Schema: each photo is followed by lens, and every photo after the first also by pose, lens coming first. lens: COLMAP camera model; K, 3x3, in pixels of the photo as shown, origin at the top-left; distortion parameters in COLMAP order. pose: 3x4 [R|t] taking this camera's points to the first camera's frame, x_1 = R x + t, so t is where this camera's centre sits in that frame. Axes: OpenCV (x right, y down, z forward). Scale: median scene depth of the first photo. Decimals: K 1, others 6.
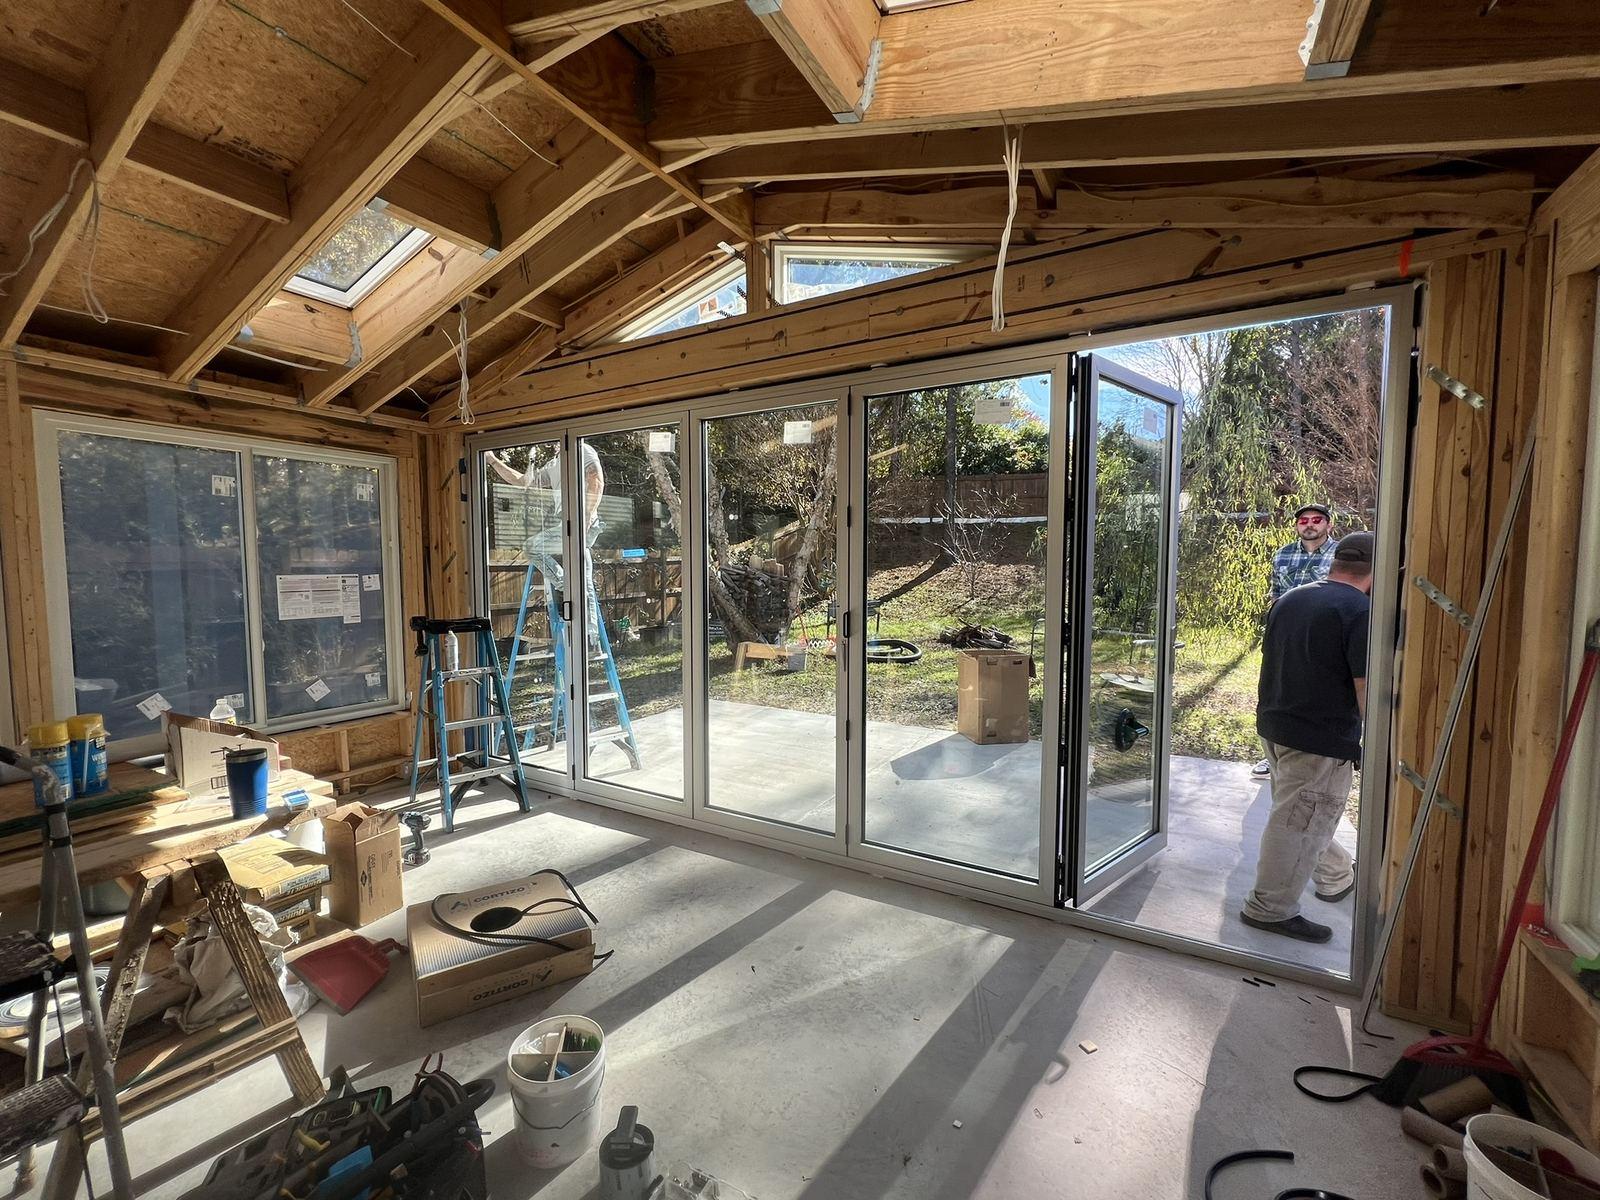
lens RADIAL K [[640.1, 0, 802.8], [0, 640.1, 603.2], [0, 0, 1]] dist [-0.005883, 0.000461]
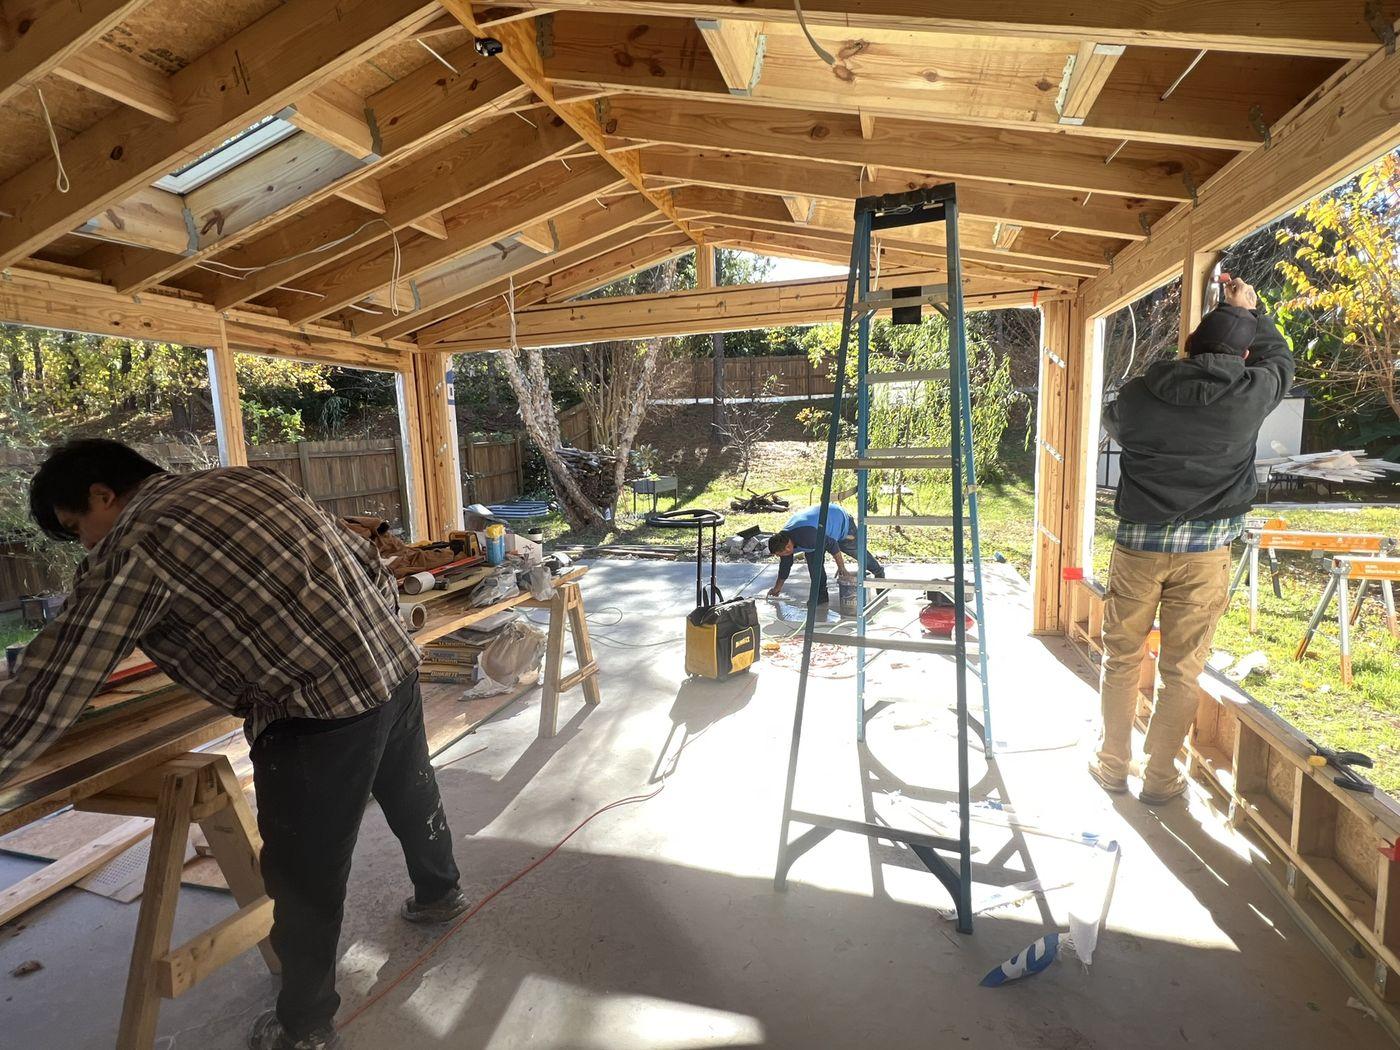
lens RADIAL K [[685.2, 0, 699.5], [0, 685.2, 527.1], [0, 0, 1]] dist [0.005486, 0.000648]
pose [[0.970128, -0.060333, 0.234973, -0.508112], [0.046657, 0.996901, 0.063338, 0.035391], [-0.238066, -0.050483, 0.969936, -0.685185]]
